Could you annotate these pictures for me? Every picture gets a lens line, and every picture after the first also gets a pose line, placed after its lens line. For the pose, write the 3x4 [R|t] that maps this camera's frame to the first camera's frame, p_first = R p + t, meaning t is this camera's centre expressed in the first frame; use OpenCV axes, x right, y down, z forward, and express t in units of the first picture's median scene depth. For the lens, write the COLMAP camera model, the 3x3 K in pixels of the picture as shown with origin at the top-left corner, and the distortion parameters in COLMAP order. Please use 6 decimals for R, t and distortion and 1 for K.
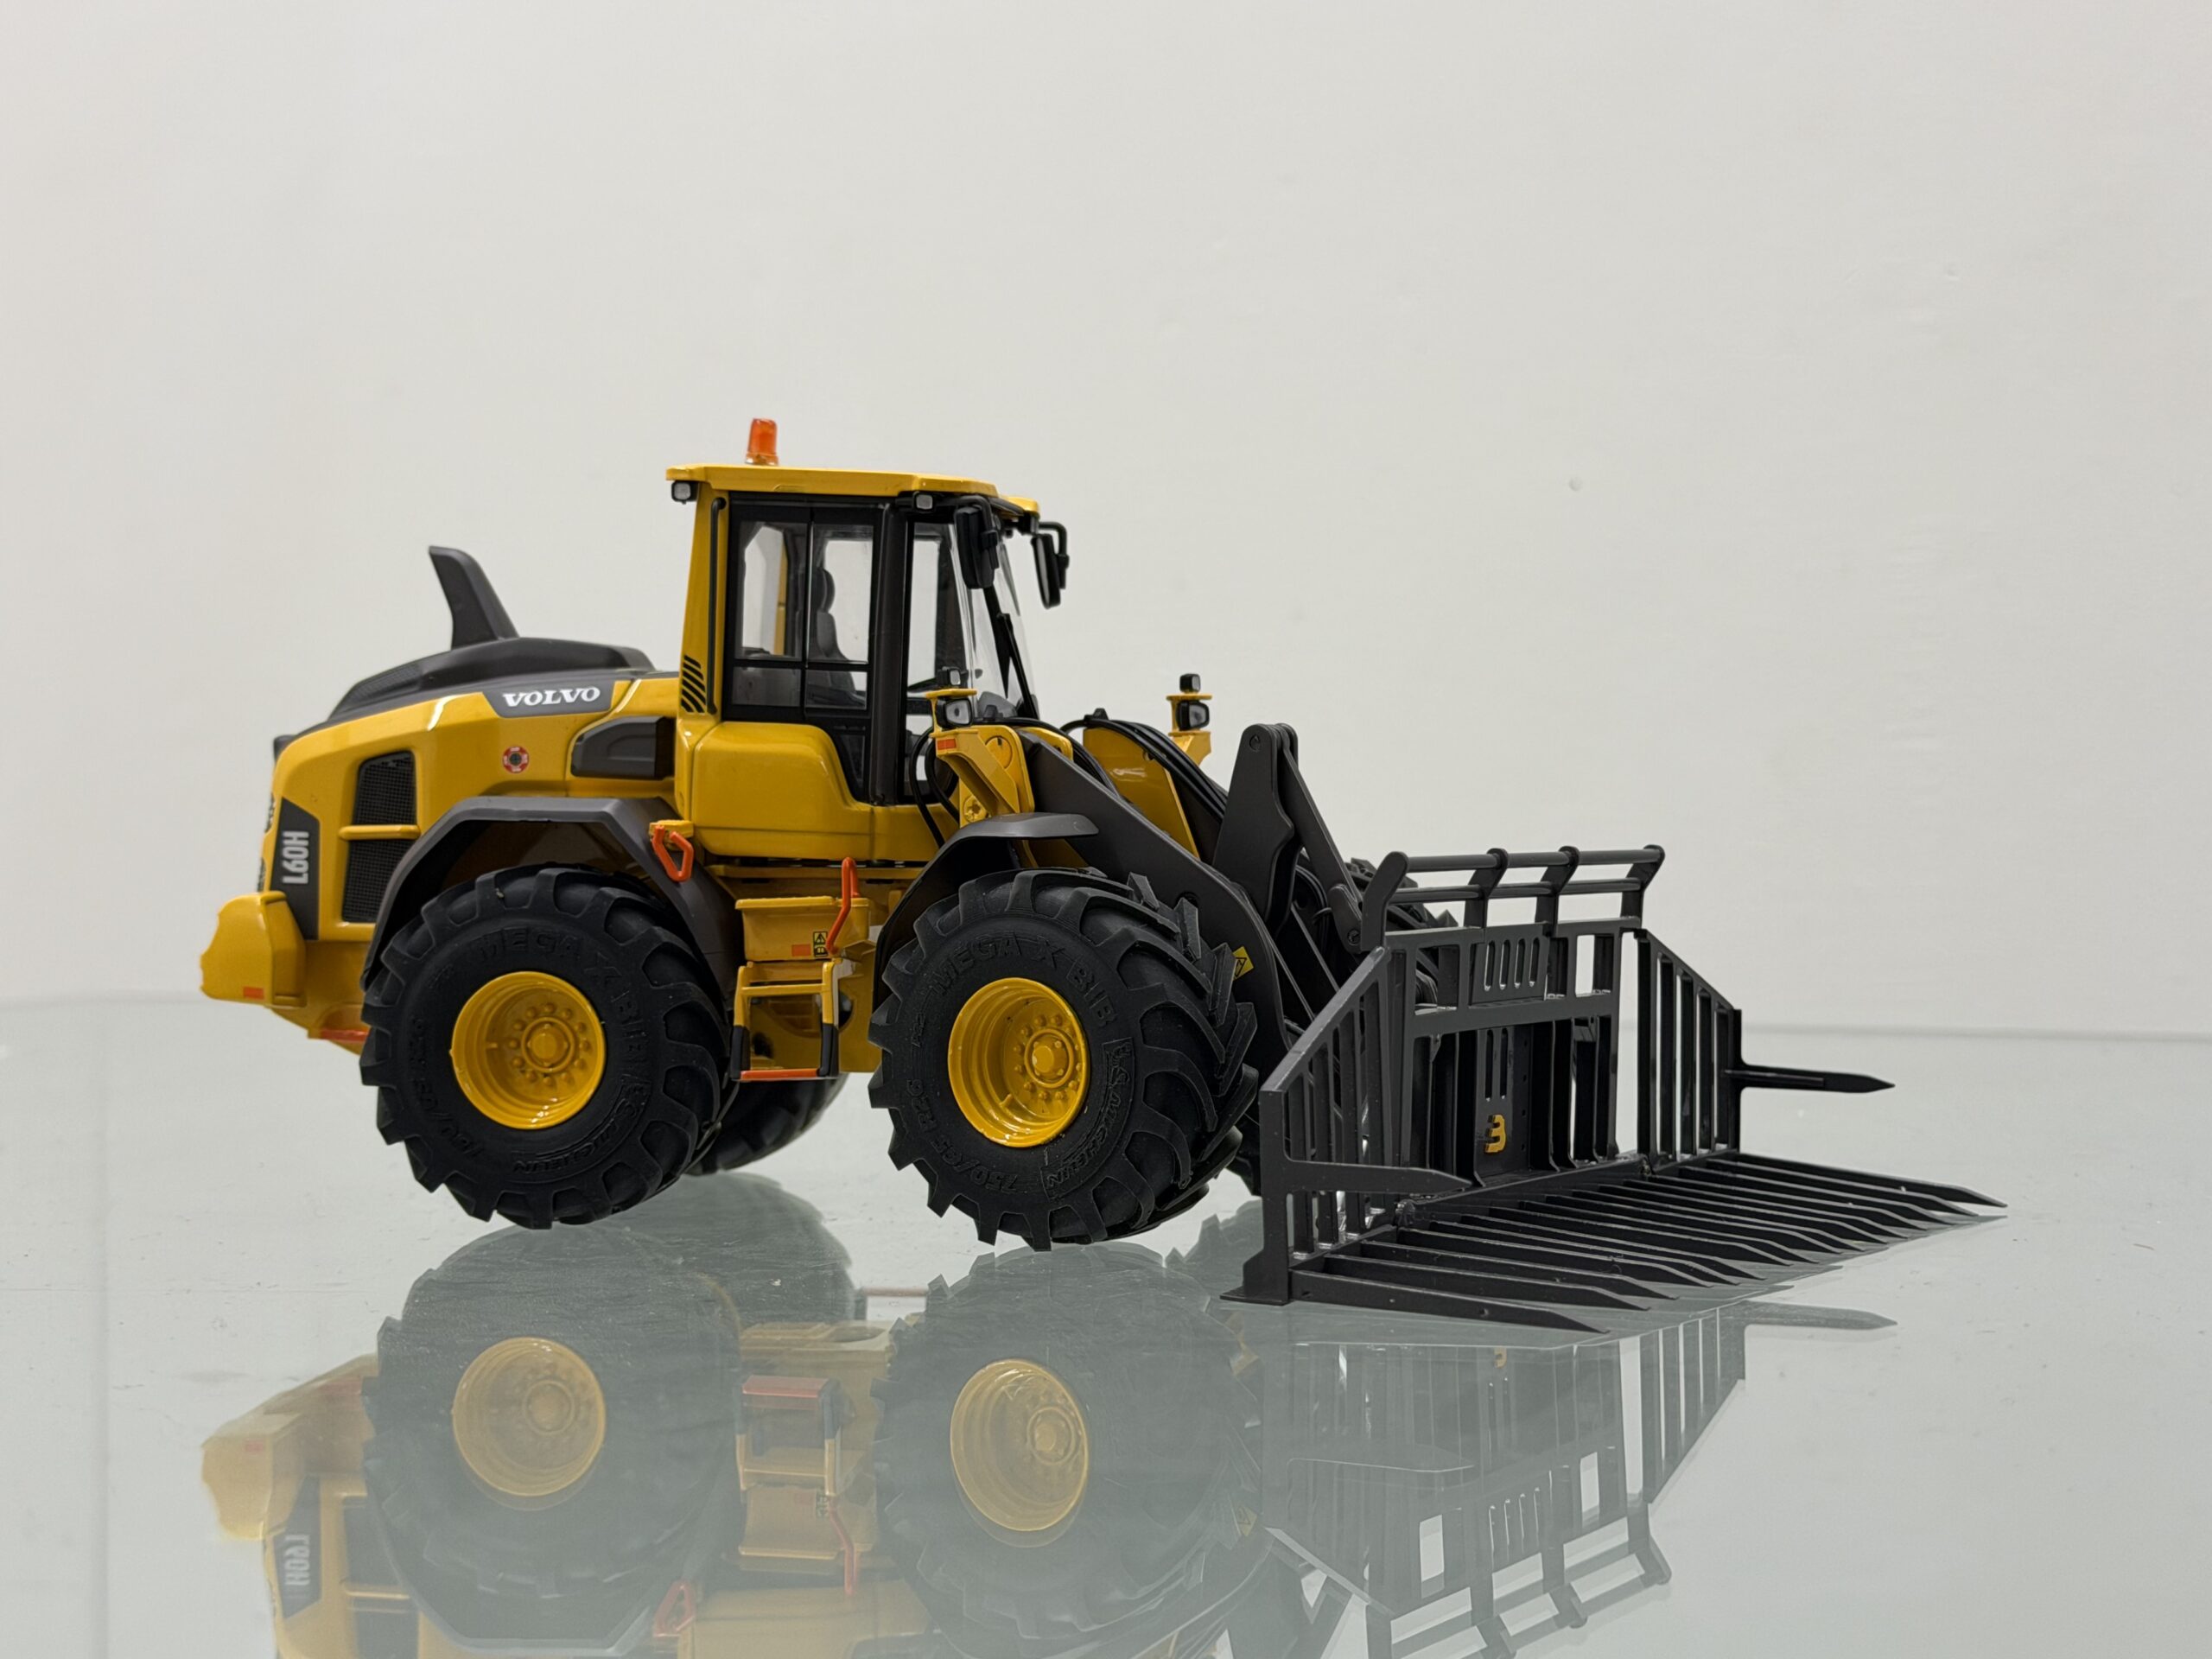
lens RADIAL K [[3380.1, 0, 1106.0], [0, 3380.1, 829.5], [0, 0, 1]] dist [0.114915, 0.094936]
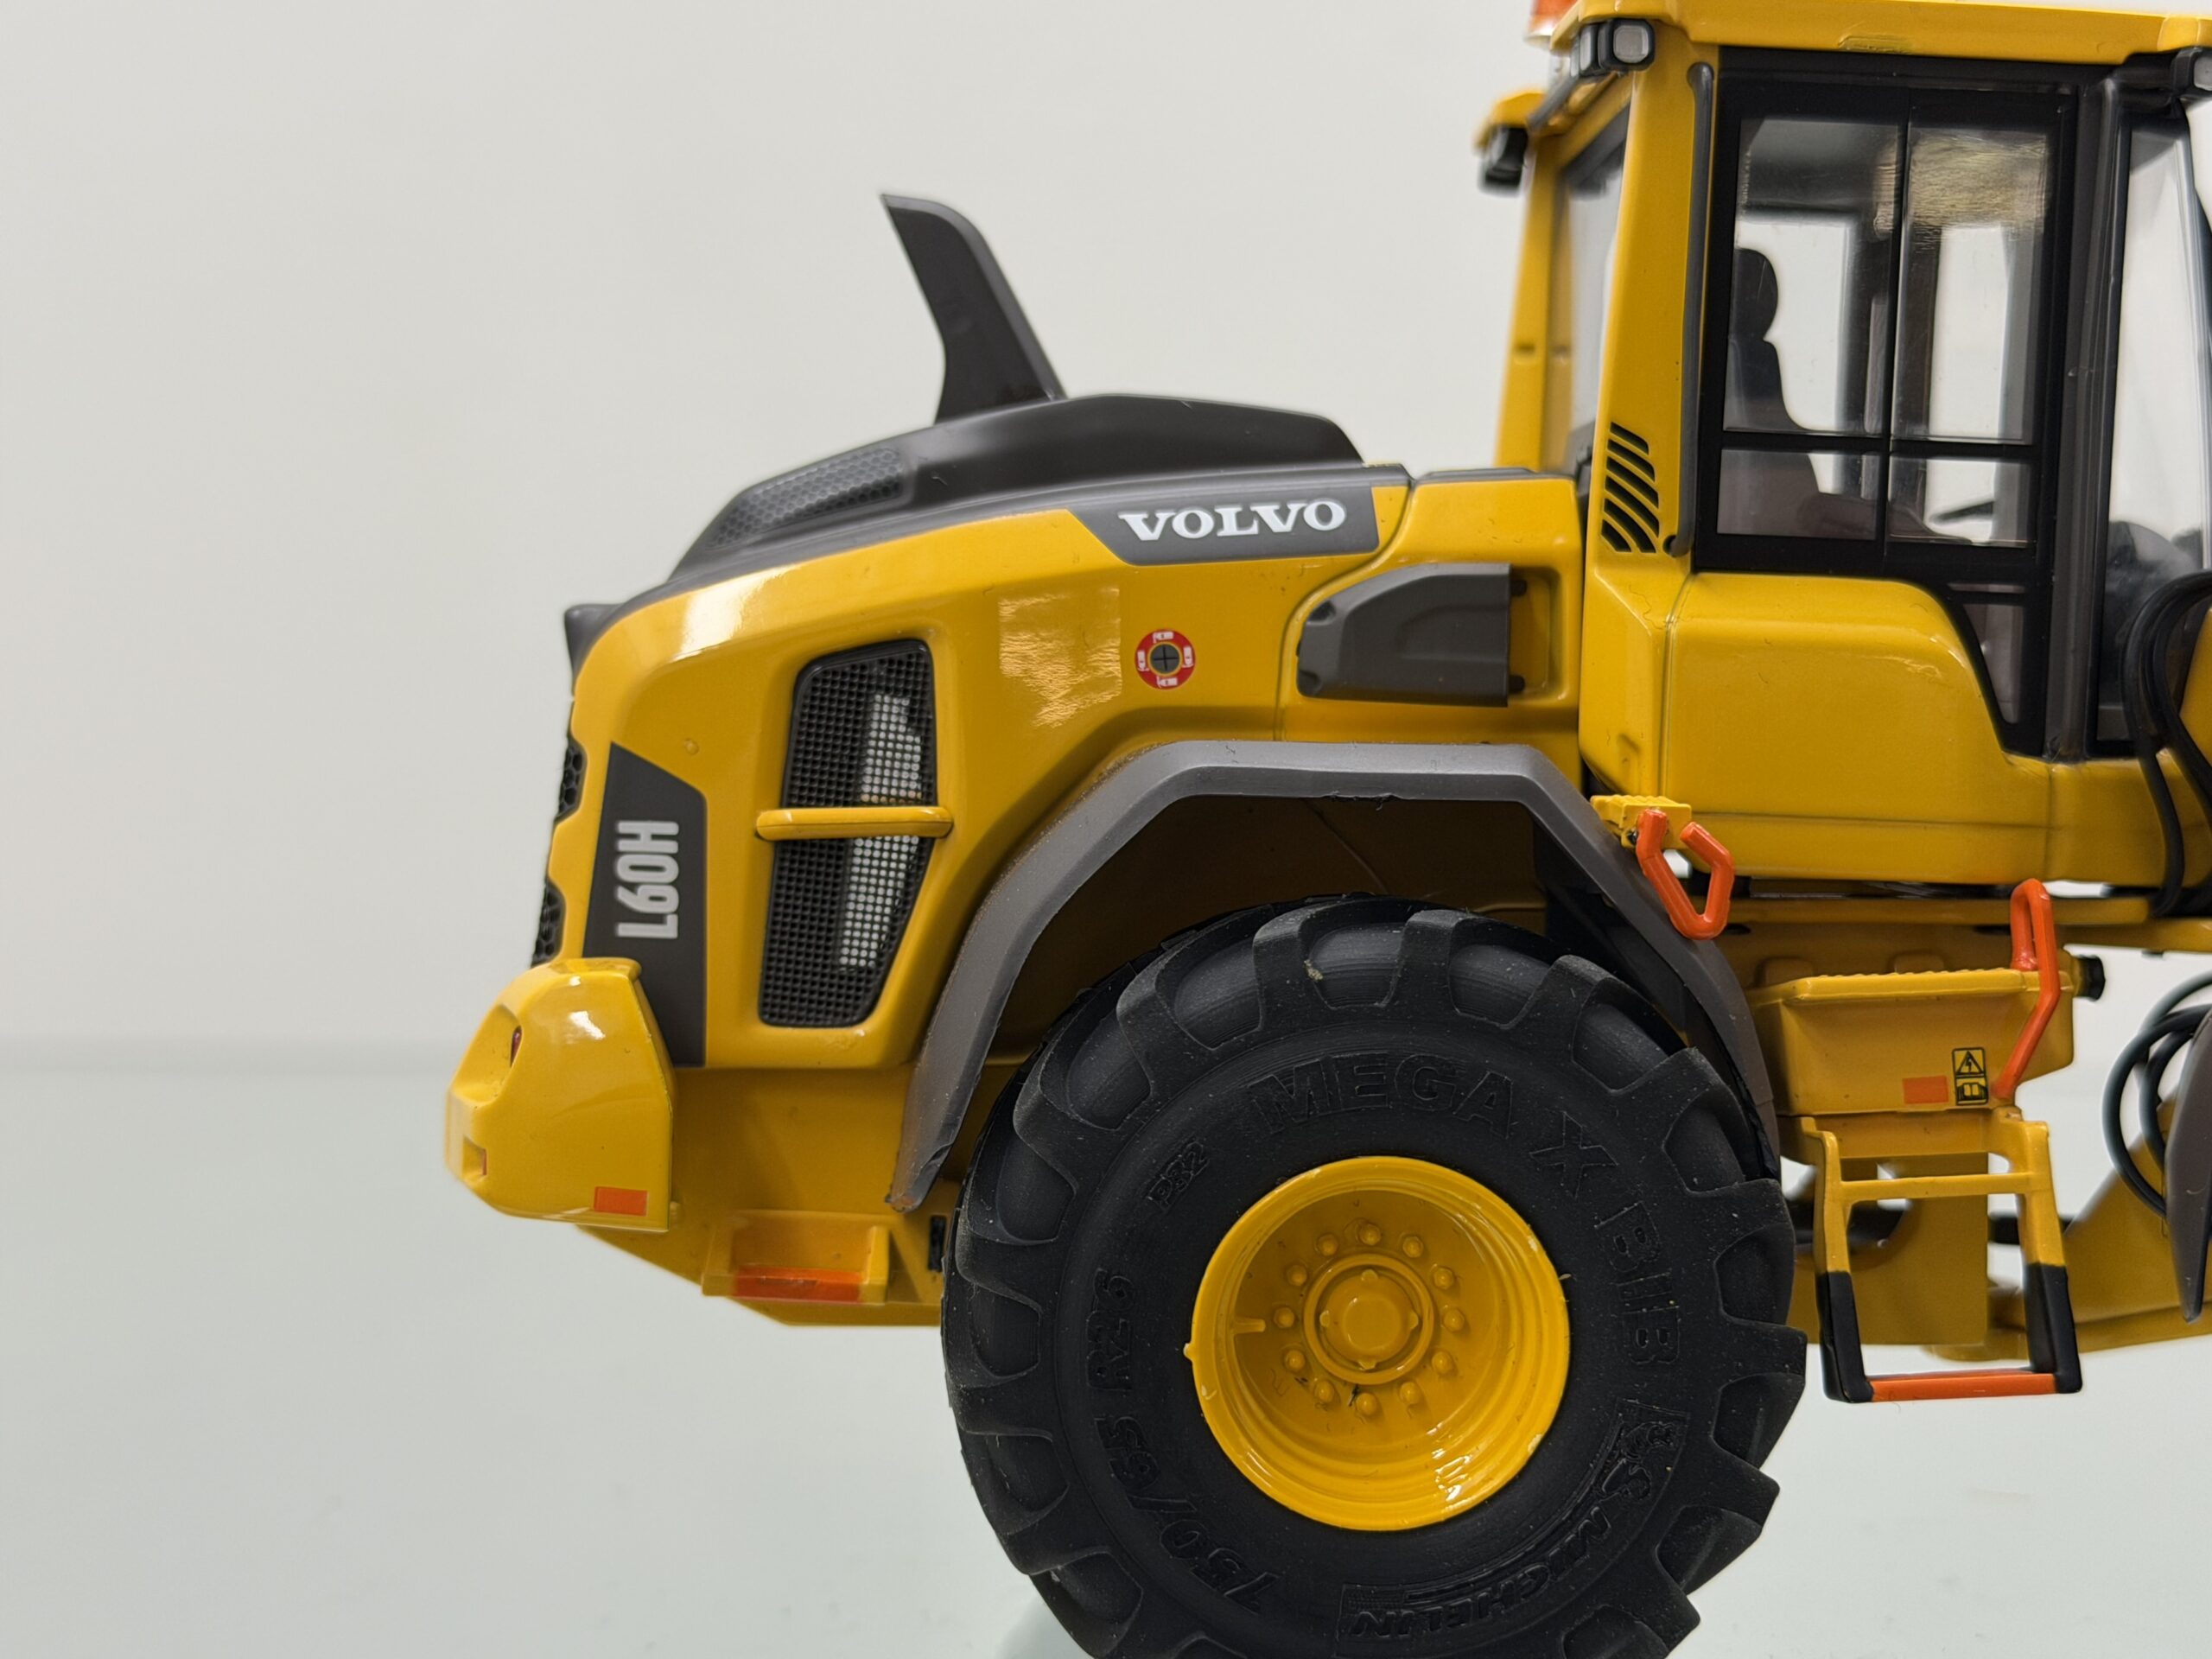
lens RADIAL K [[3380.1, 0, 1106.0], [0, 3380.1, 829.5], [0, 0, 1]] dist [0.114915, 0.094936]
pose [[0.974497, -0.002114, 0.224389, -0.291792], [0.000160, 0.999962, 0.008727, -0.002140], [-0.224399, -0.008468, 0.974460, 0.588542]]
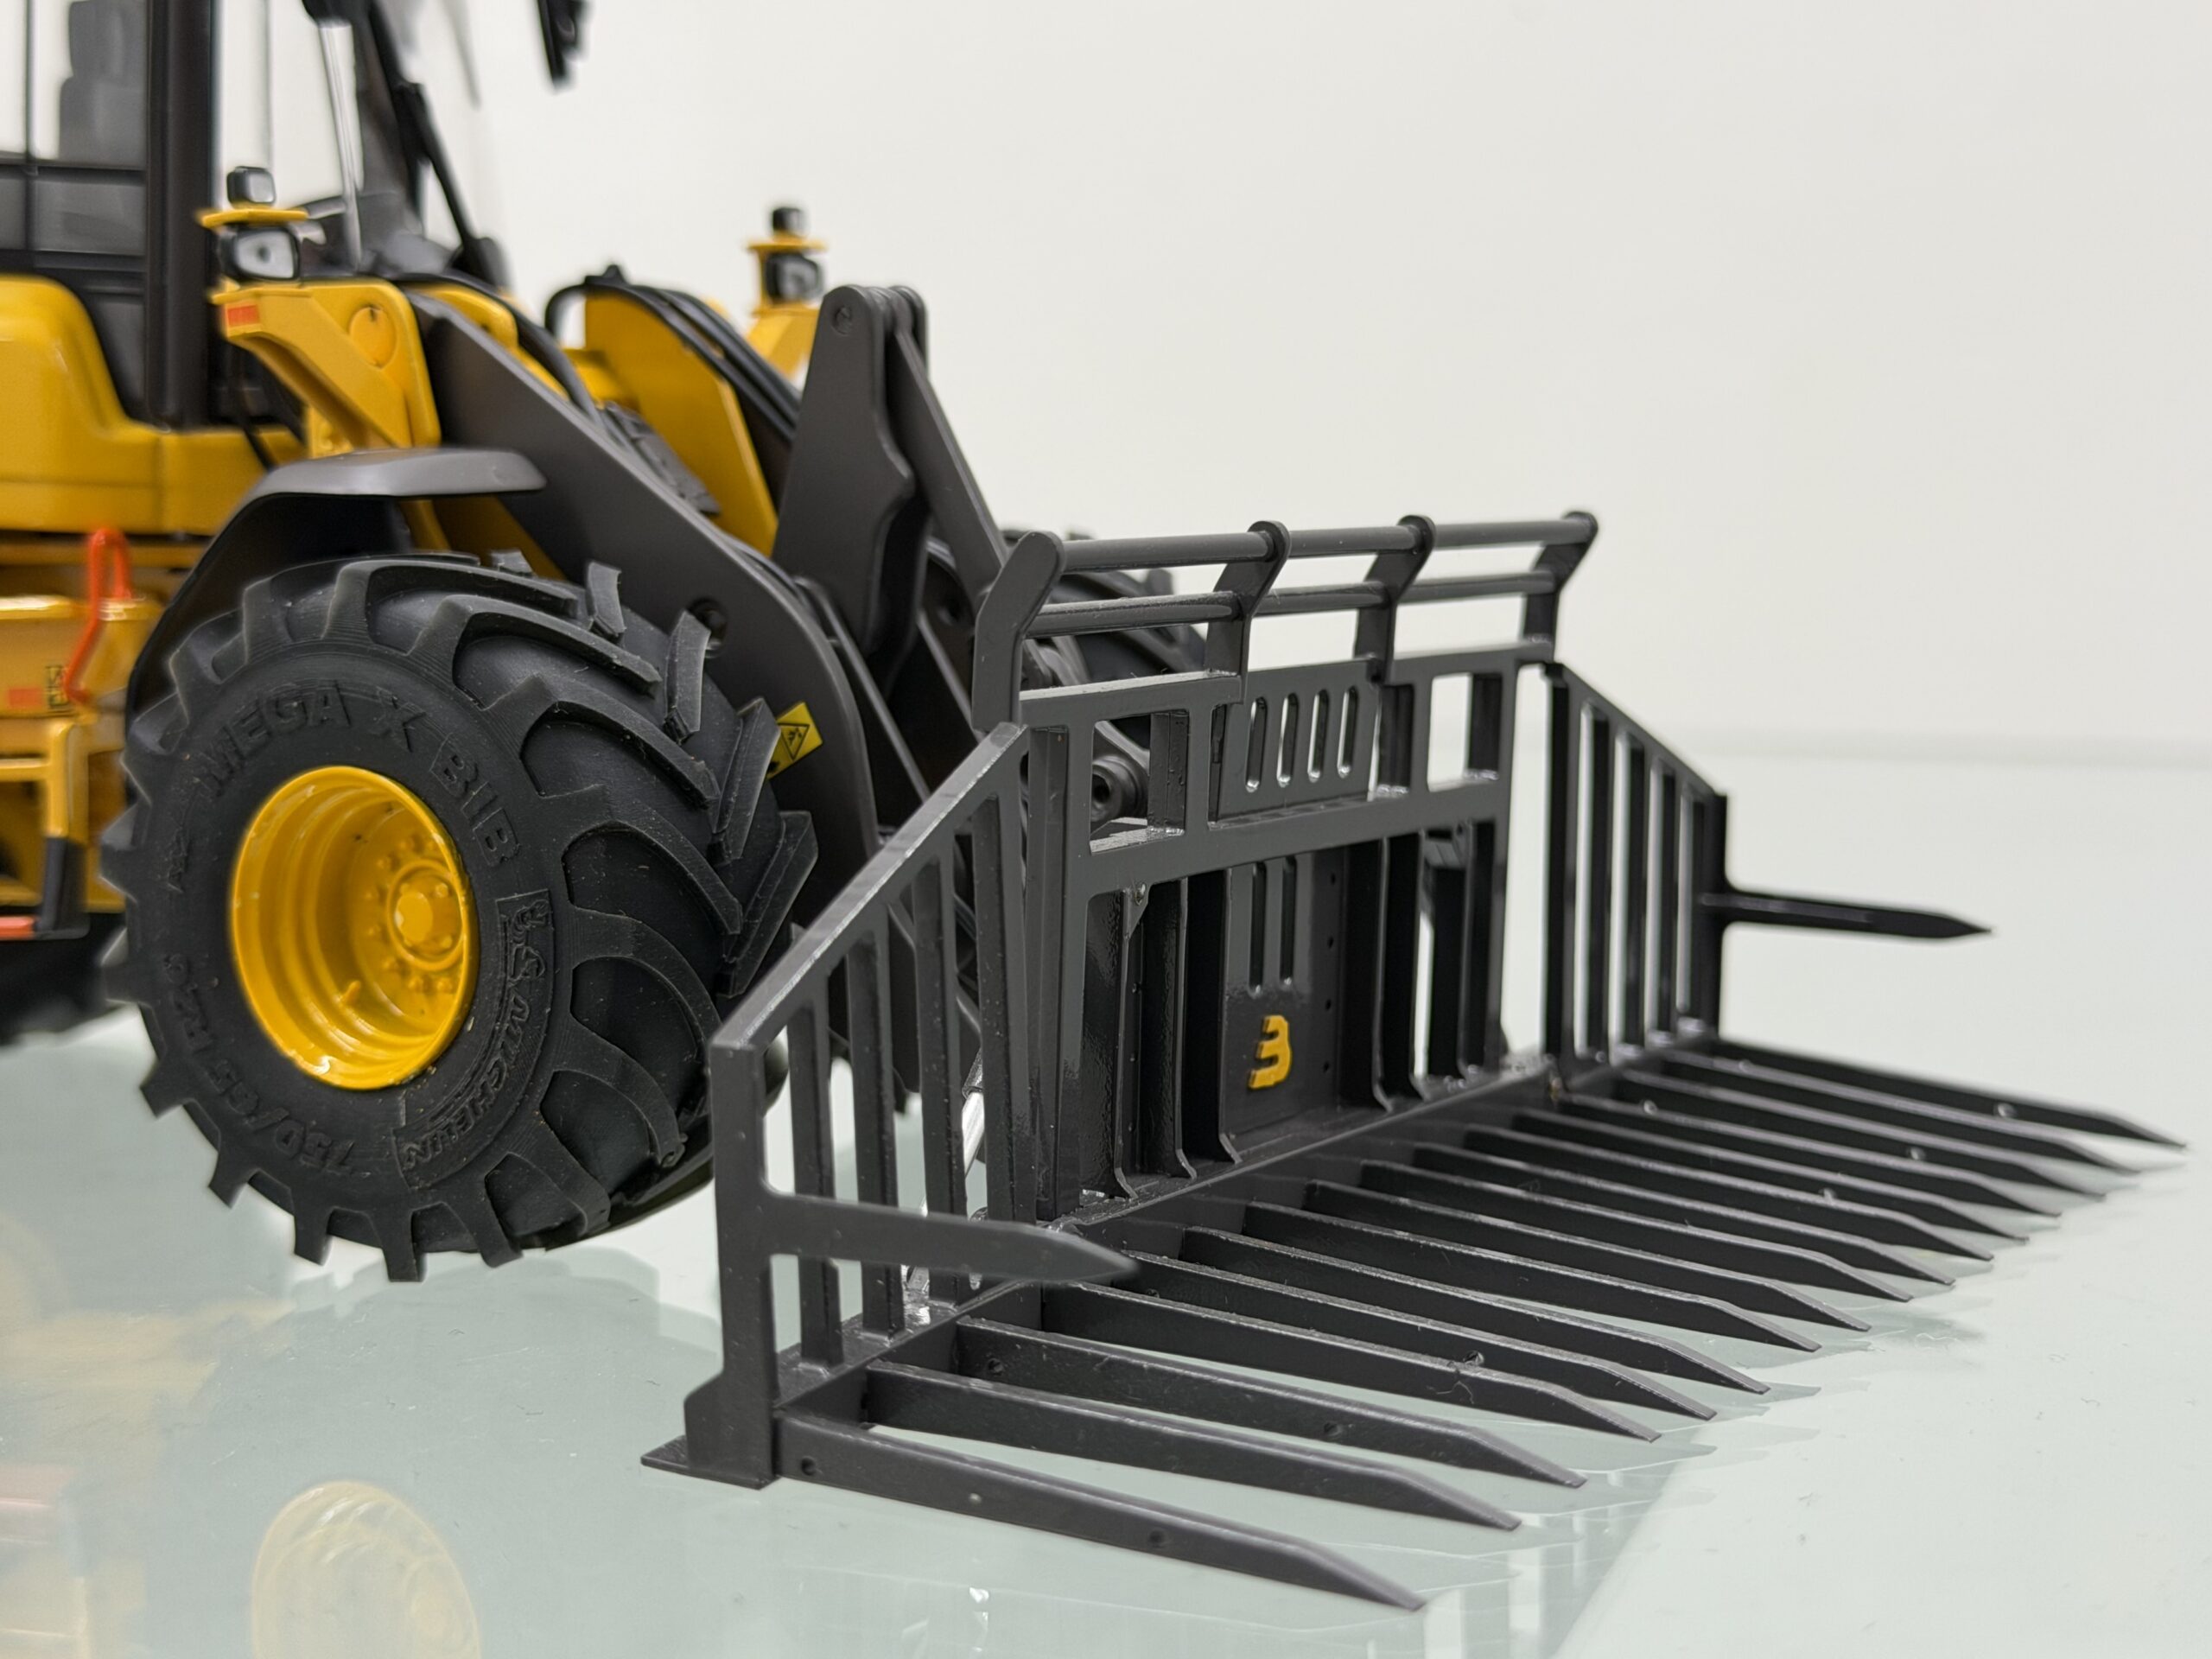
lens RADIAL K [[3380.1, 0, 1106.0], [0, 3380.1, 829.5], [0, 0, 1]] dist [0.114915, 0.094936]
pose [[0.999993, 0.001890, 0.003201, 0.082545], [-0.002221, 0.994291, 0.106682, -0.002506], [-0.002981, -0.106688, 0.994288, 0.443922]]
